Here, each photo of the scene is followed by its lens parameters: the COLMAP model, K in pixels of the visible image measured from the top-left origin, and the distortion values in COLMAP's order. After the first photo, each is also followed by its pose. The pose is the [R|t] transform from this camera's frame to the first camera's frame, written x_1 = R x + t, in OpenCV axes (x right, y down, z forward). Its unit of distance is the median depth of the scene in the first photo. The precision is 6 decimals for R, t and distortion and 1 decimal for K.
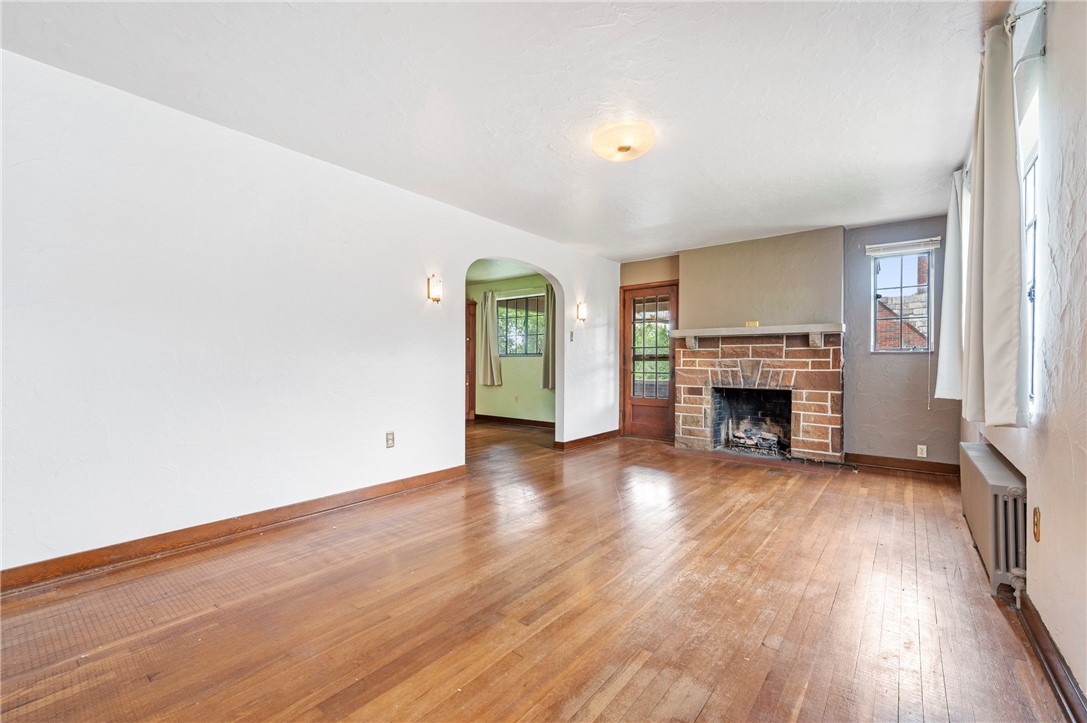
lens RADIAL K [[467.6, 0, 540.3], [0, 467.6, 358.3], [0, 0, 1]] dist [0.002376, 0.000105]
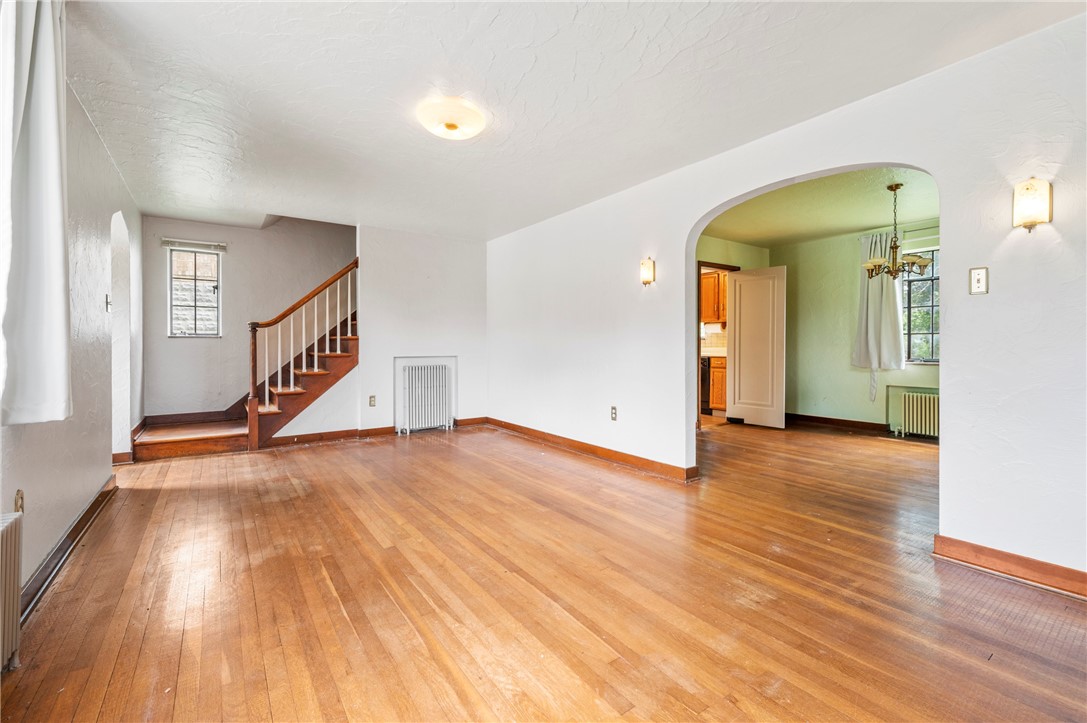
lens RADIAL K [[467.6, 0, 540.3], [0, 467.6, 358.3], [0, 0, 1]] dist [0.002376, 0.000105]
pose [[-0.291505, 0.026814, -0.956193, 0.914824], [0.008159, 0.999640, 0.025545, 0.009002], [0.956534, -0.000355, -0.291619, 1.288824]]
